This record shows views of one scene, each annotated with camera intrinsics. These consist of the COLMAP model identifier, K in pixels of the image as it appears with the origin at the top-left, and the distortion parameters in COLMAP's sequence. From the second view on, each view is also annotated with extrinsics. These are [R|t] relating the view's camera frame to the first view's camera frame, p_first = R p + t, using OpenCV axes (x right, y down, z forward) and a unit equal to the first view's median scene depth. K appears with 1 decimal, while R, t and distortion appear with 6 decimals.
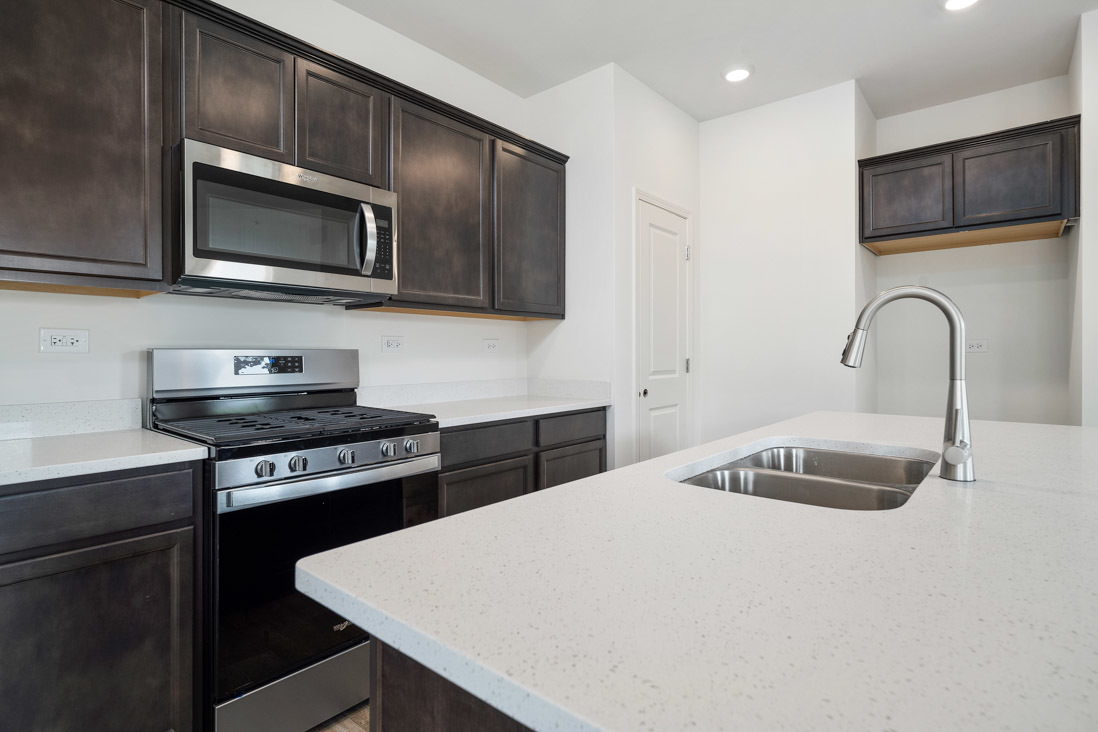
lens RADIAL K [[554.4, 0, 545.1], [0, 554.4, 357.2], [0, 0, 1]] dist [0.002283, -0.000368]
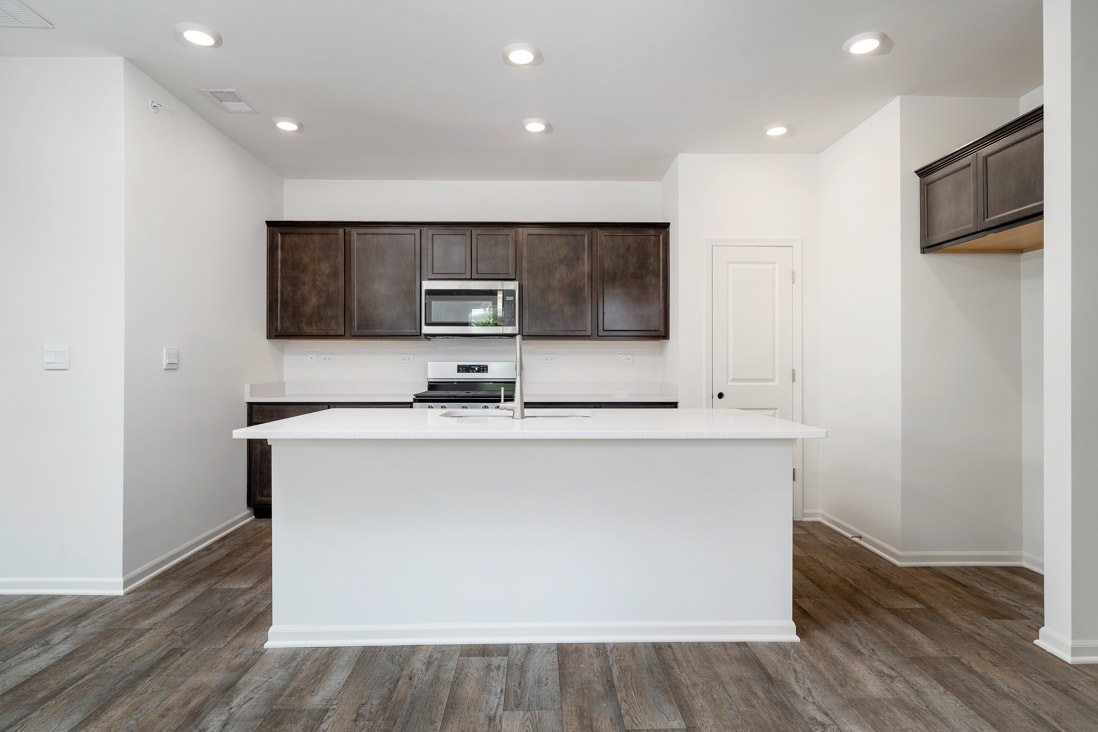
lens RADIAL K [[554.4, 0, 542.2], [0, 554.4, 365.6], [0, 0, 1]] dist [0.002283, -0.000368]
pose [[0.661676, 0.006689, -0.749760, 1.120681], [-0.009460, 0.999955, 0.000573, -0.002055], [0.749730, 0.006713, 0.661710, -0.199193]]
